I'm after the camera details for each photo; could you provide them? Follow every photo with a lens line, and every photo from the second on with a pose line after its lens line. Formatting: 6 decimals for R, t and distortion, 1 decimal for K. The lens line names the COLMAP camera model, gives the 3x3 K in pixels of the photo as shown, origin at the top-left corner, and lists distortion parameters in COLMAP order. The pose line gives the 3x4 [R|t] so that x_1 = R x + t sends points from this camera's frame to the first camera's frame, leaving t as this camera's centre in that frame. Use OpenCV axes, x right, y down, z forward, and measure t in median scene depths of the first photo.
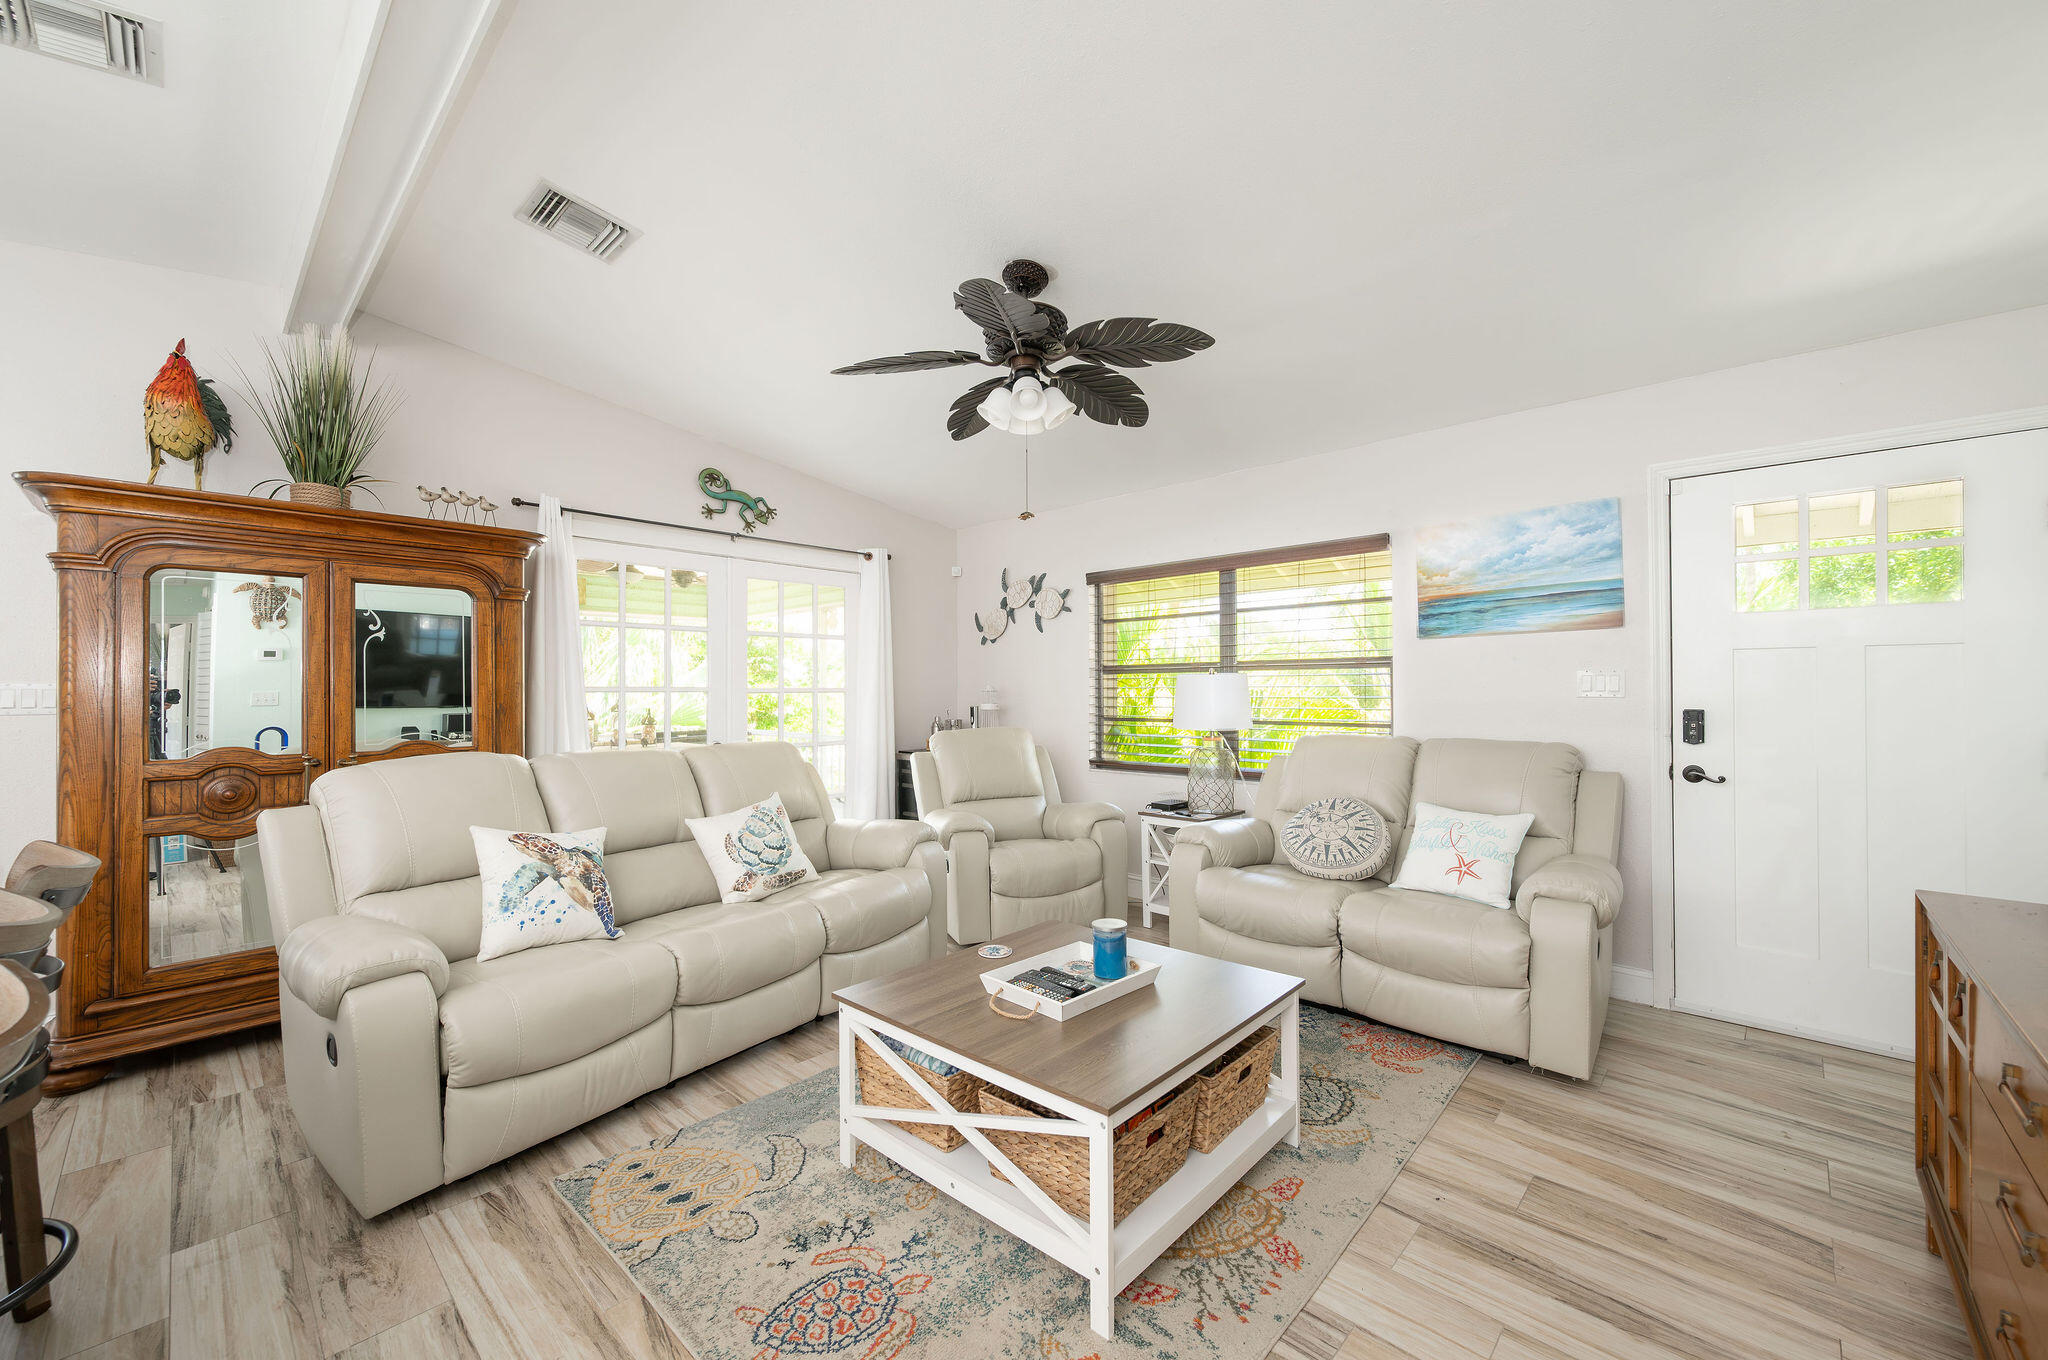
lens RADIAL K [[812.7, 0, 1029.2], [0, 812.7, 688.2], [0, 0, 1]] dist [0.000152, 0.000041]
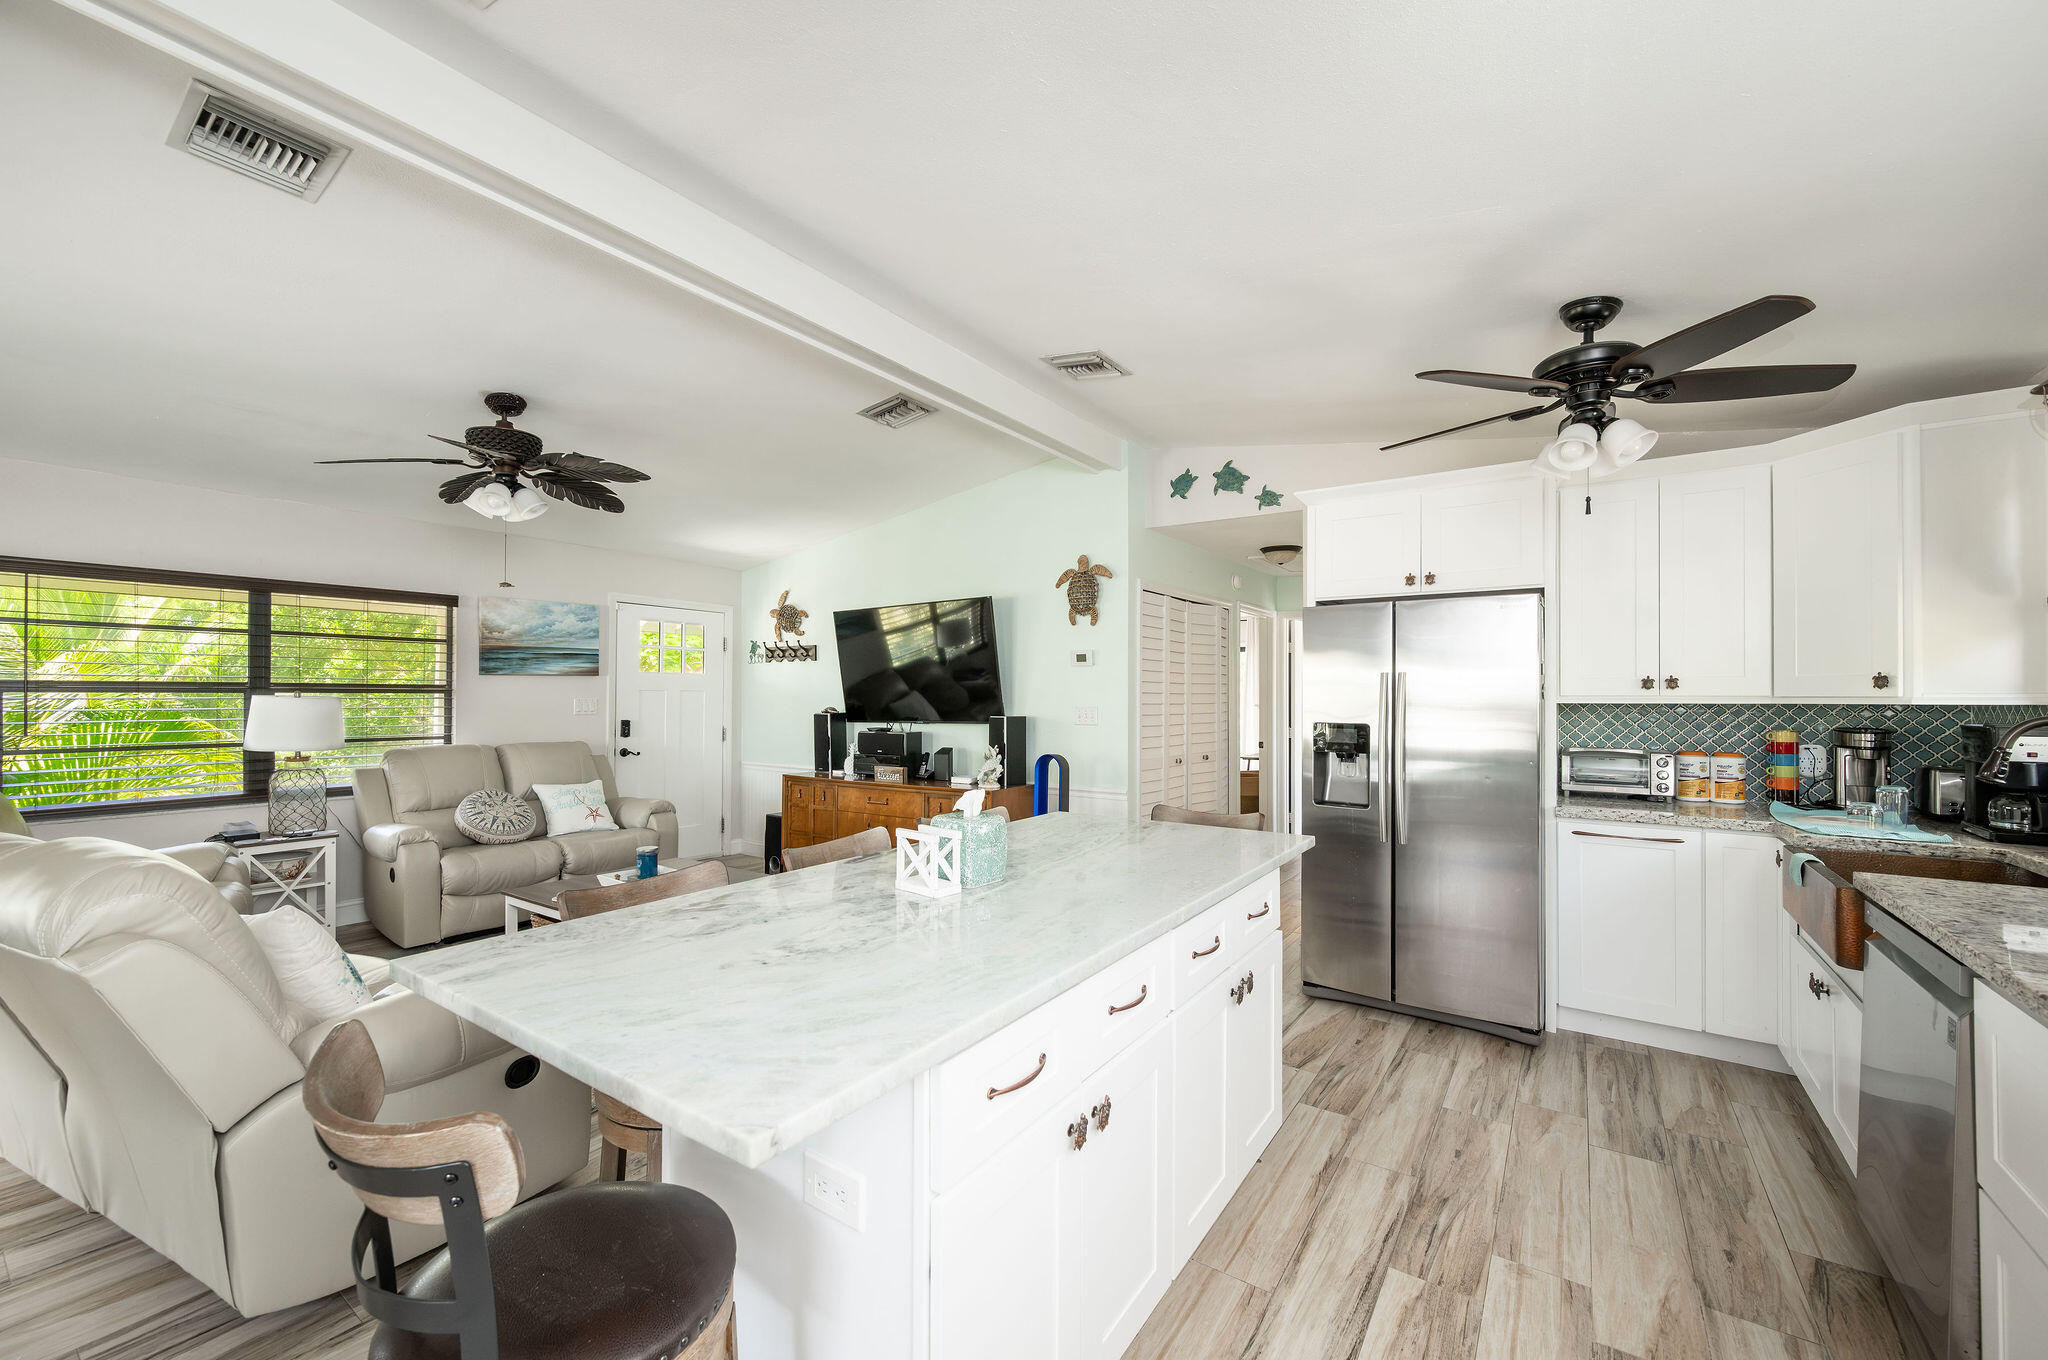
lens RADIAL K [[812.7, 0, 1027.4], [0, 812.7, 683.7], [0, 0, 1]] dist [0.000152, 0.000041]
pose [[-0.136861, 0.018116, 0.990425, -1.160743], [-0.009767, 0.999759, -0.019636, -0.029210], [-0.990542, -0.012361, -0.136651, 0.273235]]
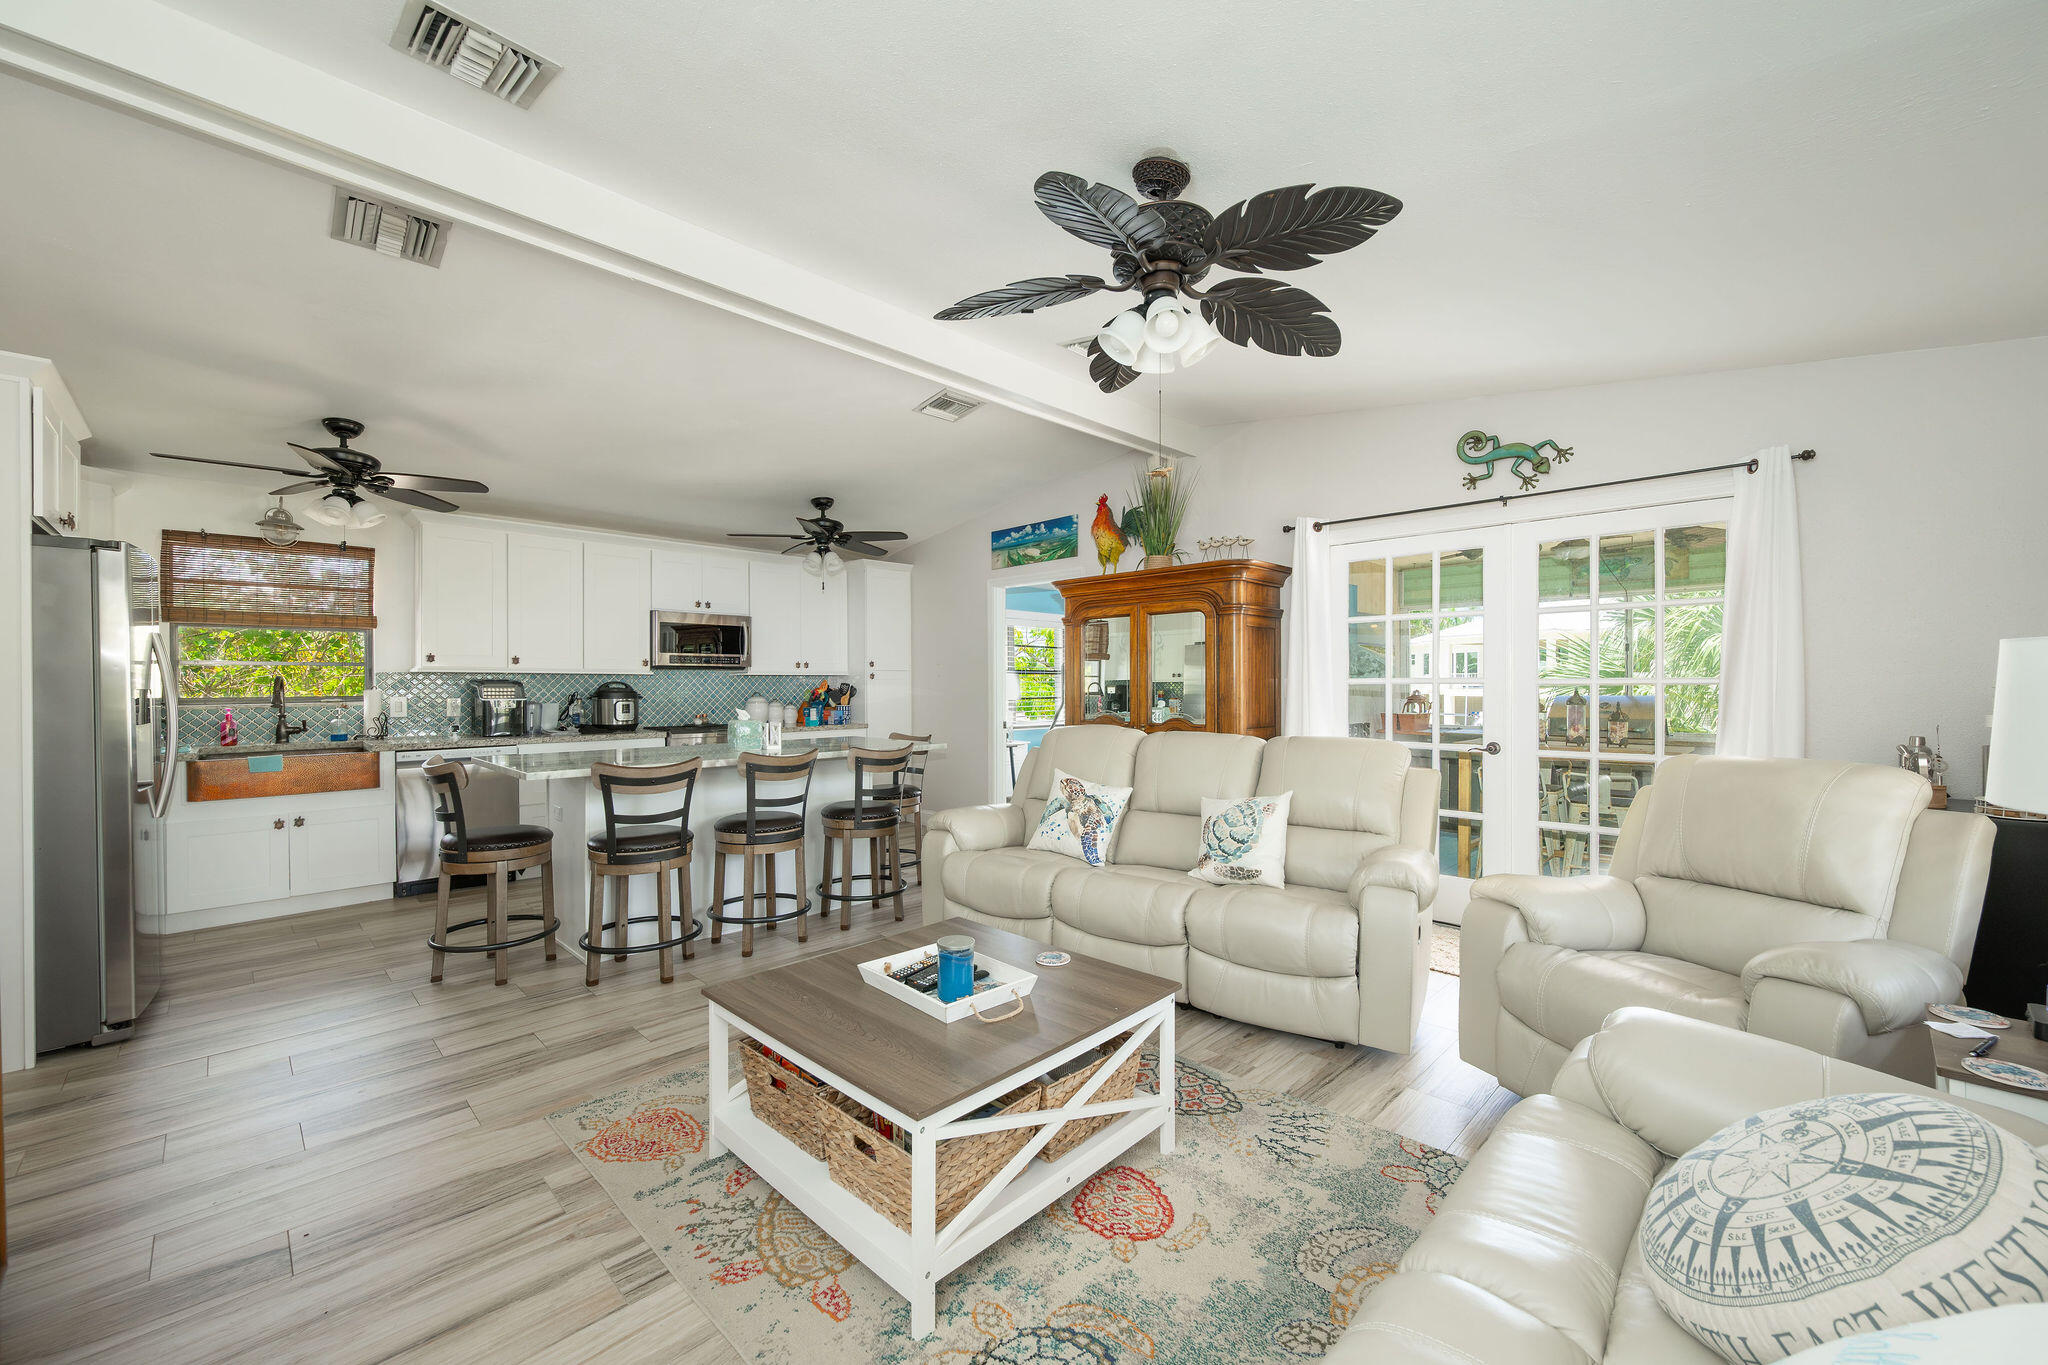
lens RADIAL K [[803.4, 0, 1035.4], [0, 803.4, 688.3], [0, 0, 1]] dist [0.000720, 0.000113]
pose [[-0.029863, 0.010051, -0.999503, 0.654230], [0.007905, 0.999921, 0.009819, -0.005555], [0.999523, -0.007607, -0.029940, 0.724365]]
